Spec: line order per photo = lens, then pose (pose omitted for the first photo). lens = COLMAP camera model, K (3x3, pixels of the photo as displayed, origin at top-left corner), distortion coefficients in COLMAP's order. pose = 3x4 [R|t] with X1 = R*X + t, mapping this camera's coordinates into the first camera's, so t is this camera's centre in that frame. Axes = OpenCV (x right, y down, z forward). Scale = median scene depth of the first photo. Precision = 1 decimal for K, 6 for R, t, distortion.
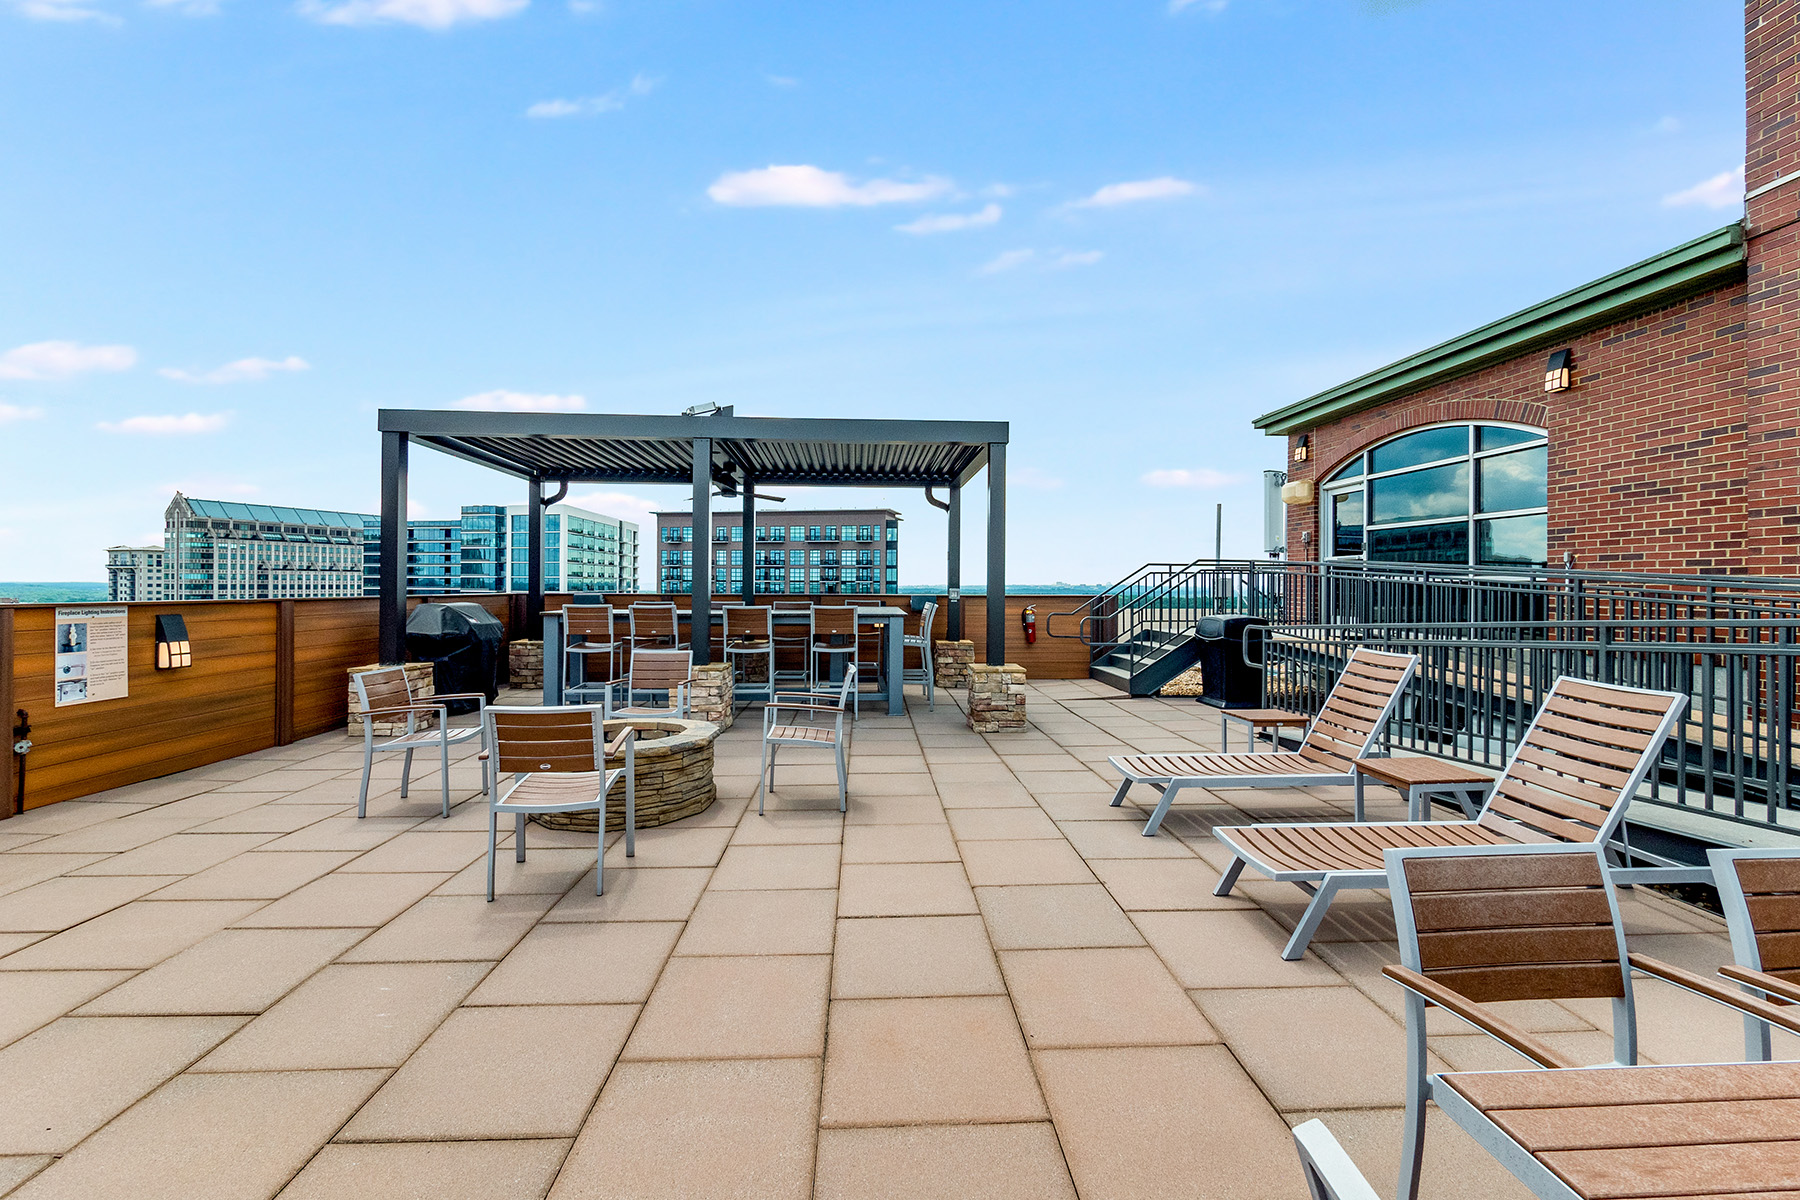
lens RADIAL K [[779.5, 0, 916.8], [0, 779.5, 582.7], [0, 0, 1]] dist [-0.002299, -0.000159]
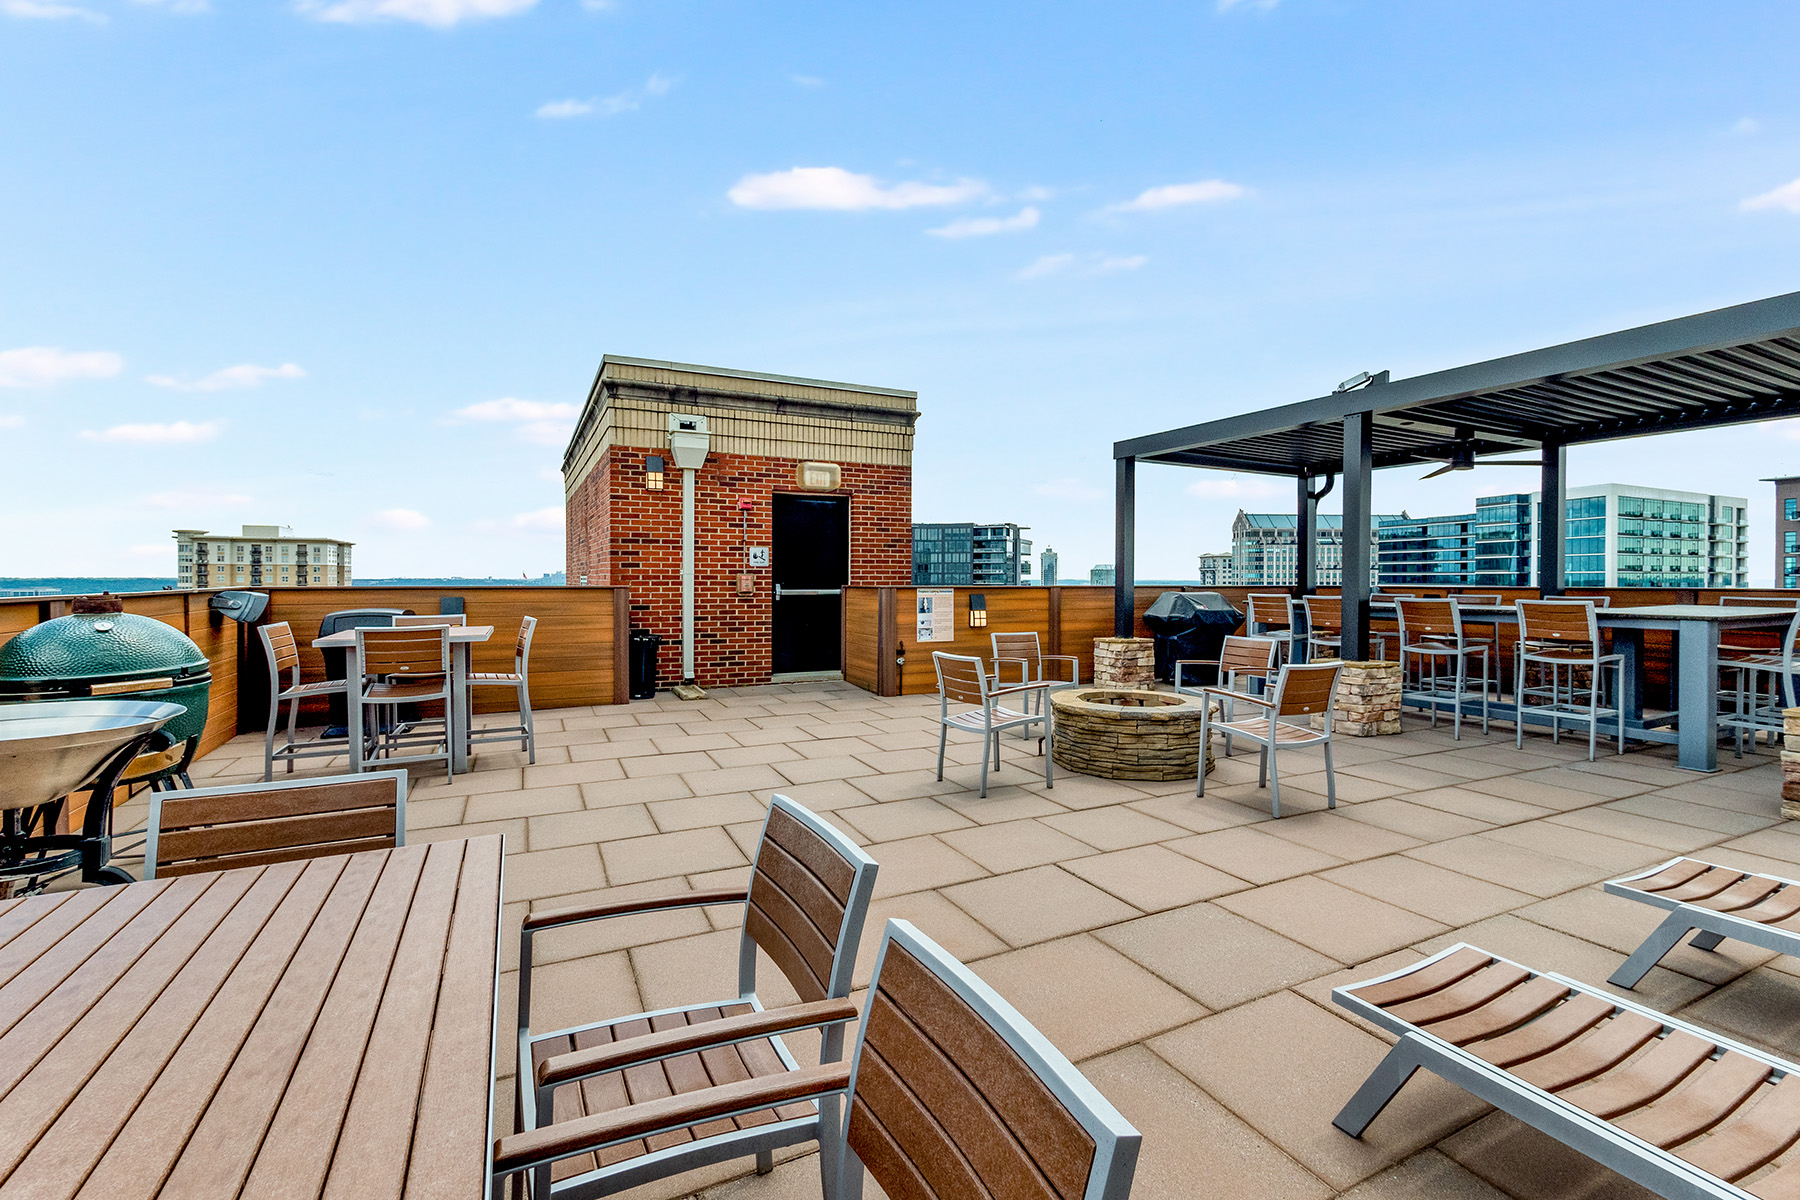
lens RADIAL K [[779.5, 0, 916.8], [0, 779.5, 582.7], [0, 0, 1]] dist [-0.002299, -0.000159]
pose [[0.391432, -0.001638, -0.920206, 0.264682], [0.004722, 0.999989, 0.000228, 0.007769], [0.920195, -0.004434, 0.391435, 0.118913]]
